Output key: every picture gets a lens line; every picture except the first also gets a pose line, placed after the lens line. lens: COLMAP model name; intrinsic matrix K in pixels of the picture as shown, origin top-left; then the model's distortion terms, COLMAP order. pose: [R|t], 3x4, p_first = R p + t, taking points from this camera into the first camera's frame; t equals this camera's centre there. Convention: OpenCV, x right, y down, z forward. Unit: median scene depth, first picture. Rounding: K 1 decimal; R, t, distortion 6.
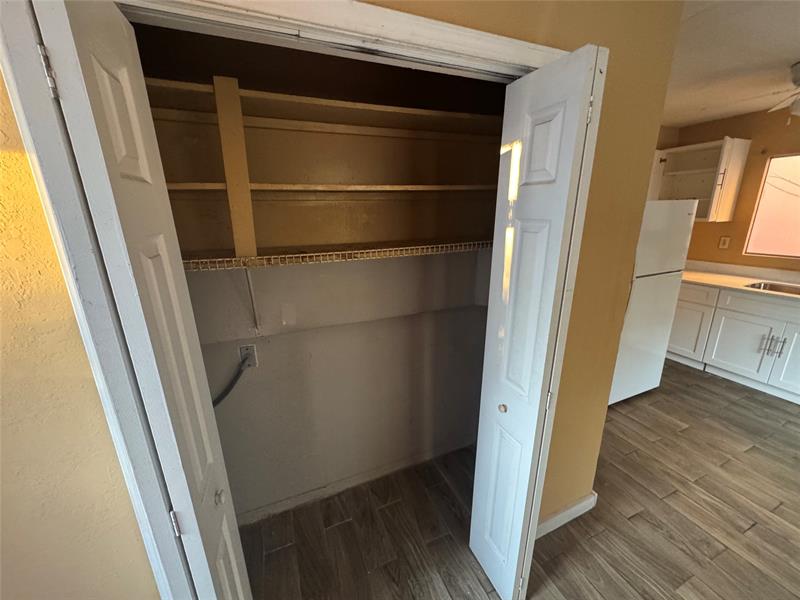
lens RADIAL K [[319.0, 0, 400.4], [0, 319.0, 299.2], [0, 0, 1]] dist [-0.005604, 0.000285]
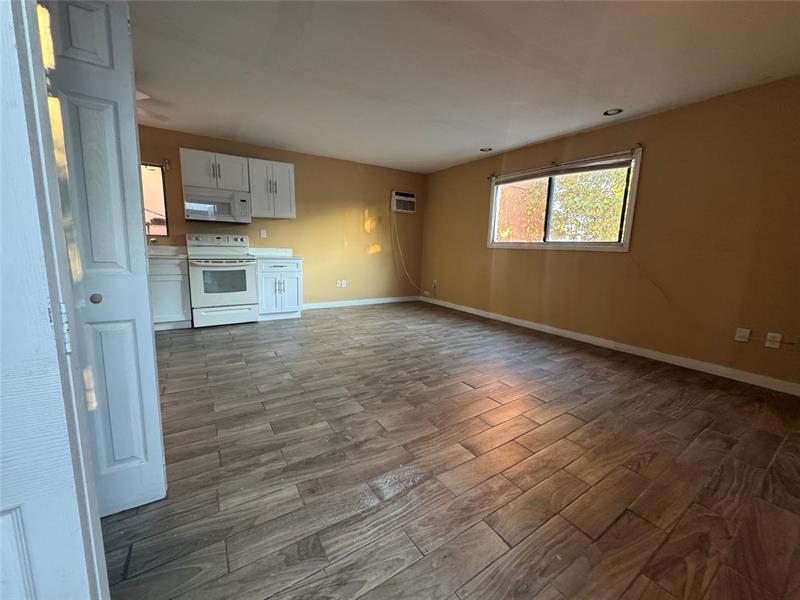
lens RADIAL K [[319.0, 0, 400.8], [0, 319.0, 300.5], [0, 0, 1]] dist [-0.005604, 0.000285]
pose [[-0.177596, -0.149337, 0.972707, -0.352558], [0.235021, 0.953383, 0.189280, 0.174195], [-0.955628, 0.262222, -0.134219, 0.111464]]
